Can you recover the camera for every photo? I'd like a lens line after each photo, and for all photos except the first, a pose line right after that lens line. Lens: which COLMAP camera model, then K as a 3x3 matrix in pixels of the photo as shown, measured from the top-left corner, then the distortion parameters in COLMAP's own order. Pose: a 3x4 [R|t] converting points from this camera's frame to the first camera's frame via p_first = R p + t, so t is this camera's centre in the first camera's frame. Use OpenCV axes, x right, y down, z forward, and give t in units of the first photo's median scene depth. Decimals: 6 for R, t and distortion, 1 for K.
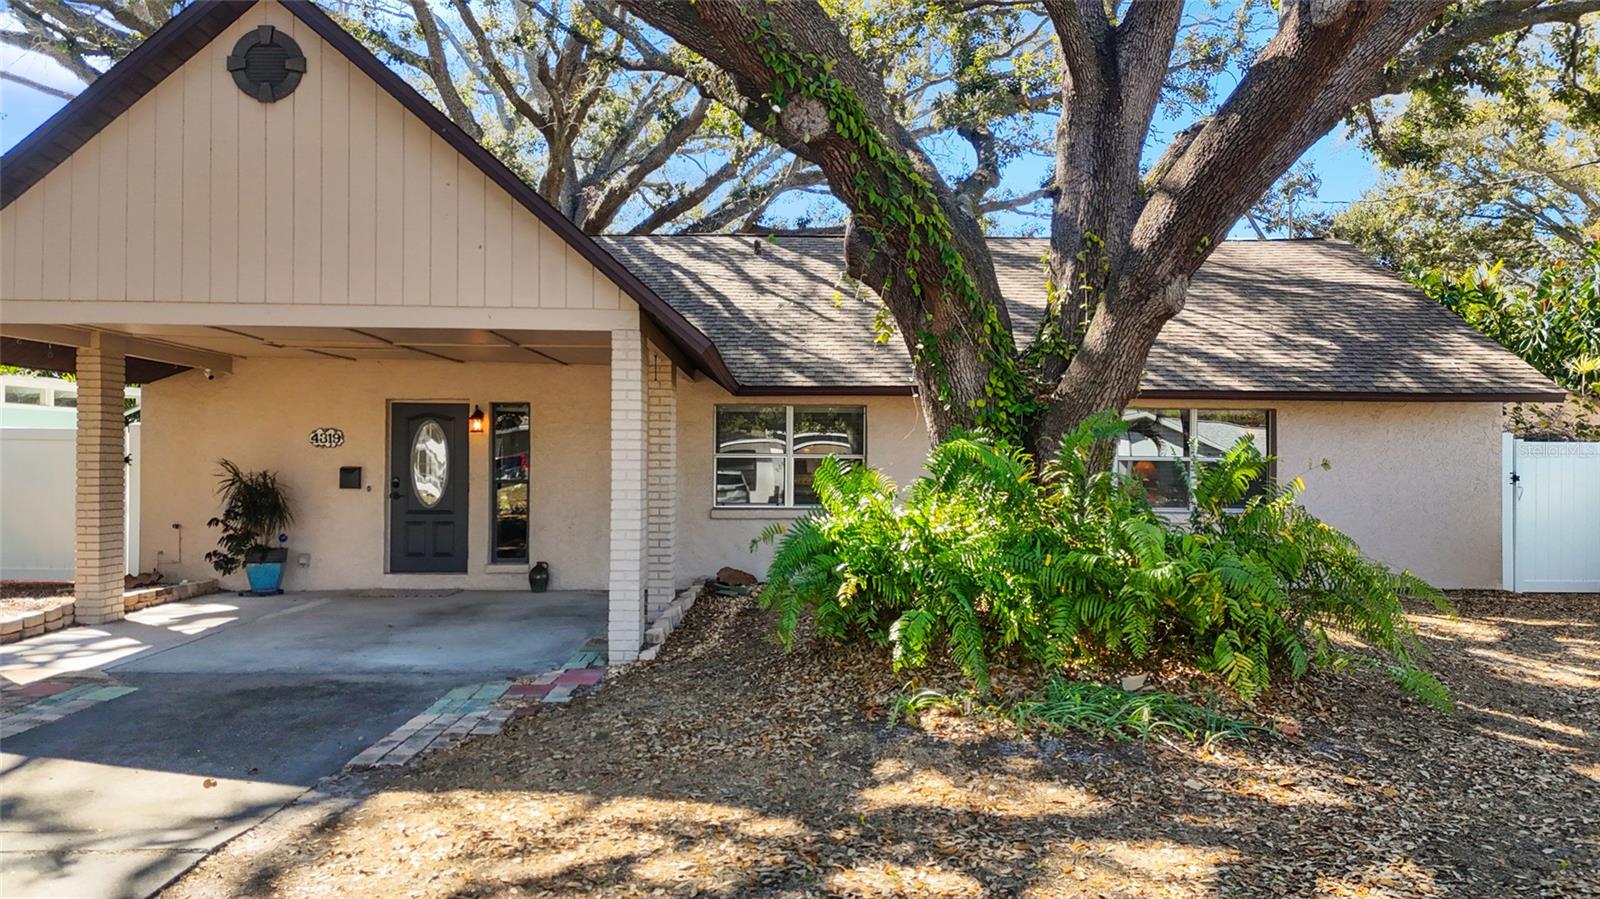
lens RADIAL K [[1182.2, 0, 800.0], [0, 1182.2, 449.5], [0, 0, 1]] dist [0.025764, -0.000562]
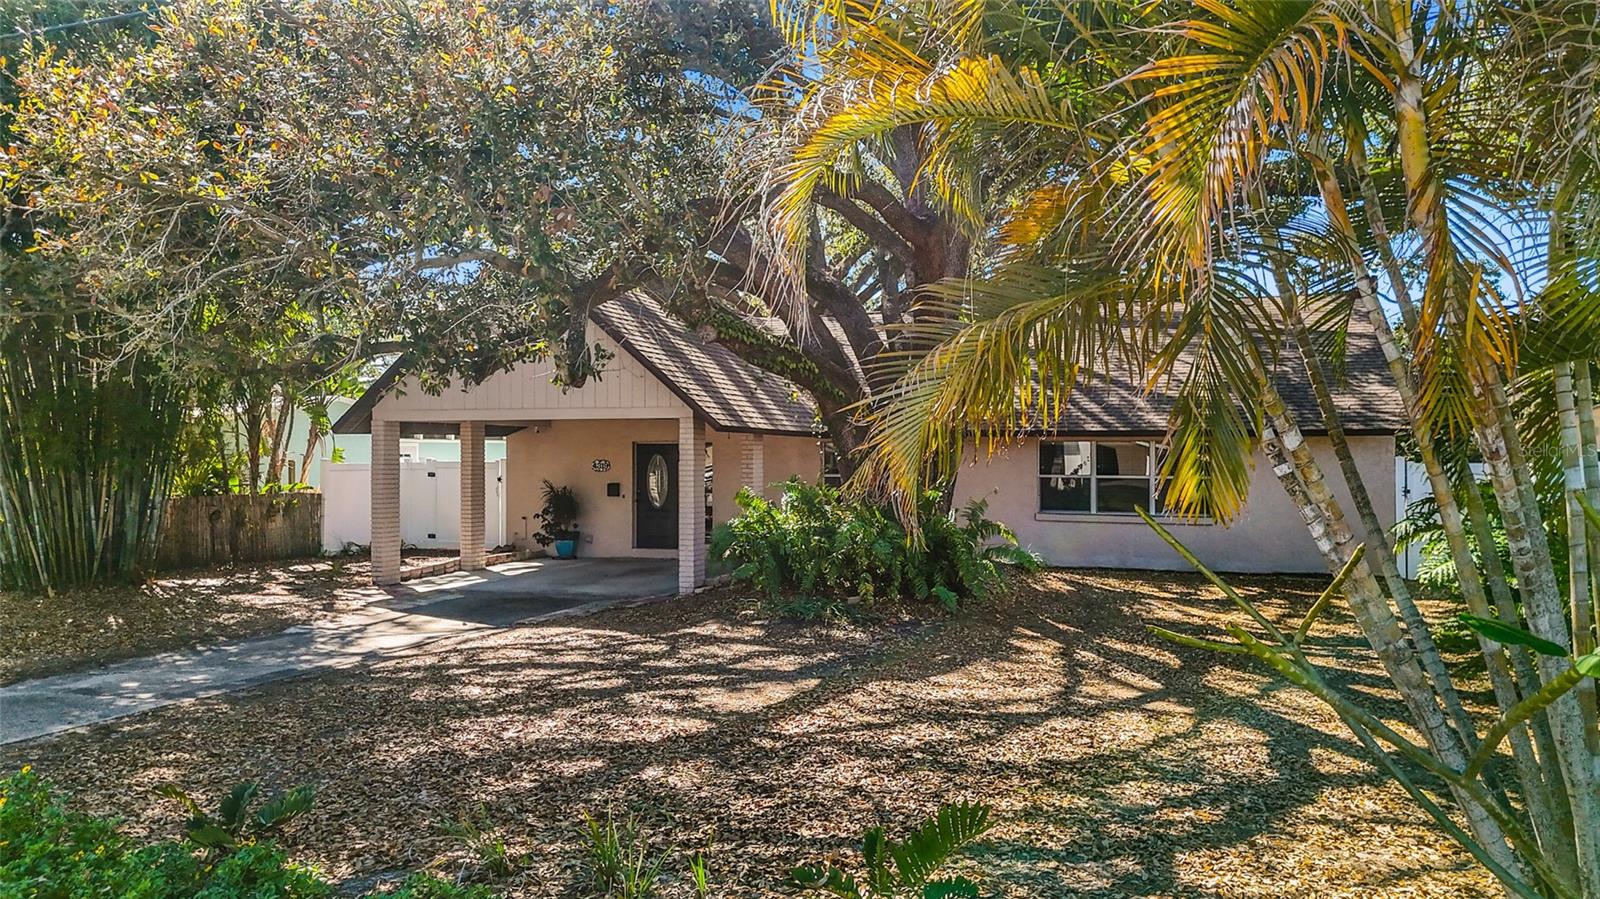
lens RADIAL K [[1182.2, 0, 800.0], [0, 1182.2, 449.5], [0, 0, 1]] dist [0.025764, -0.000562]
pose [[0.936811, -0.010571, -0.349675, 0.452420], [0.012770, 0.999911, 0.003982, -0.036527], [0.349602, -0.008196, 0.936863, -0.462116]]
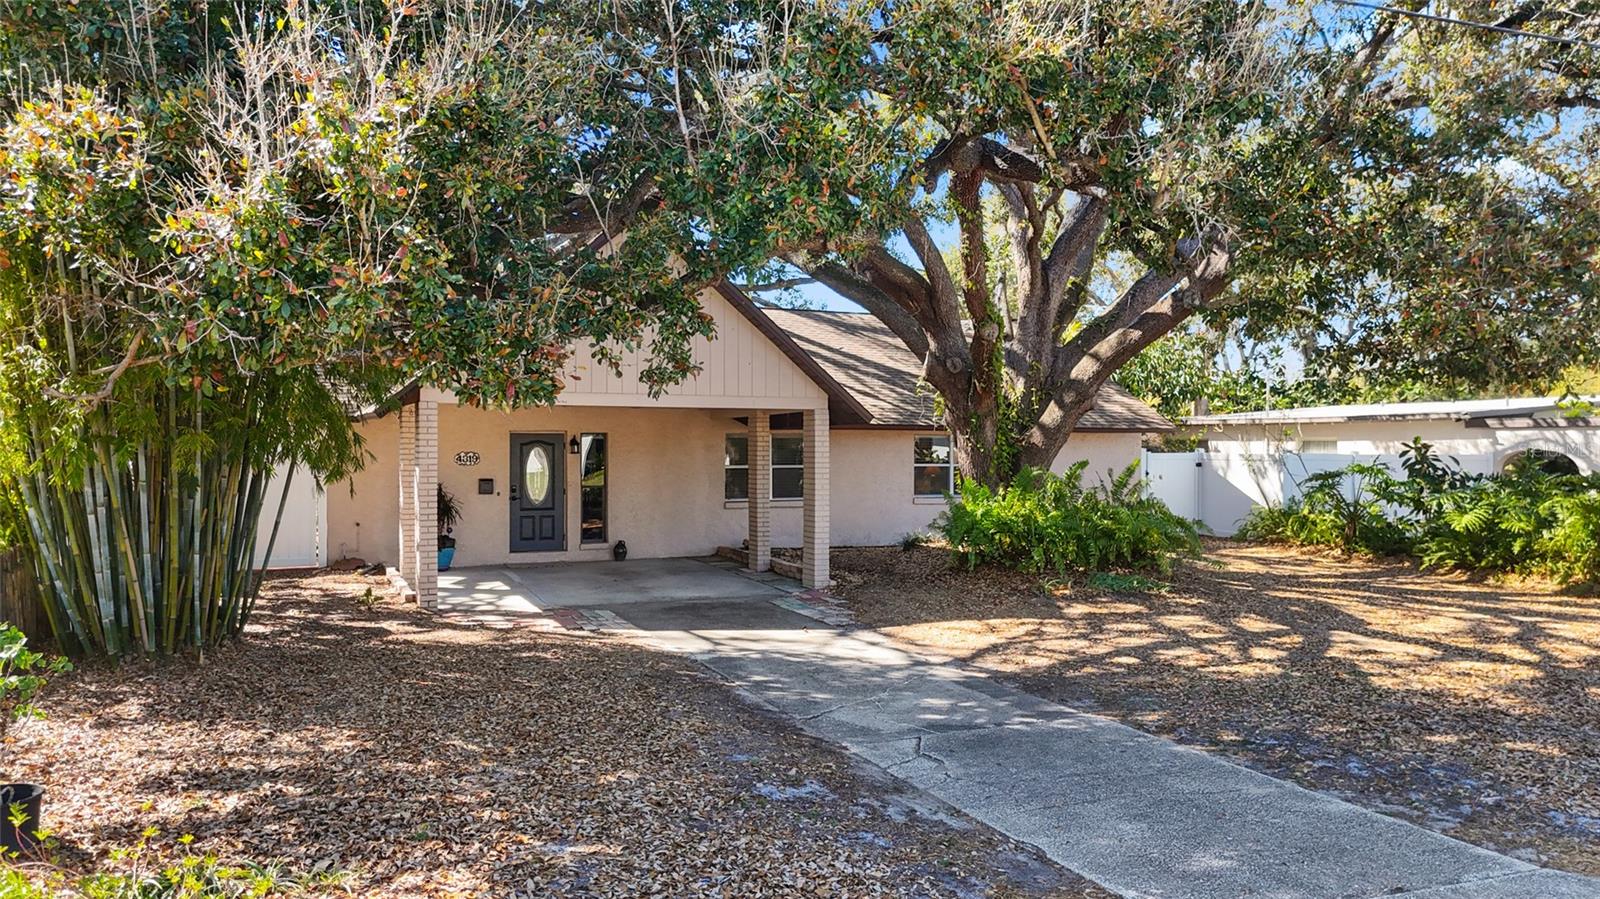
lens RADIAL K [[1169.4, 0, 800.0], [0, 1169.4, 449.5], [0, 0, 1]] dist [0.023769, -0.000664]
pose [[0.927264, -0.008127, 0.374319, -0.571866], [0.001002, 0.999815, 0.019226, -0.048714], [-0.374406, -0.017453, 0.927101, -0.457254]]
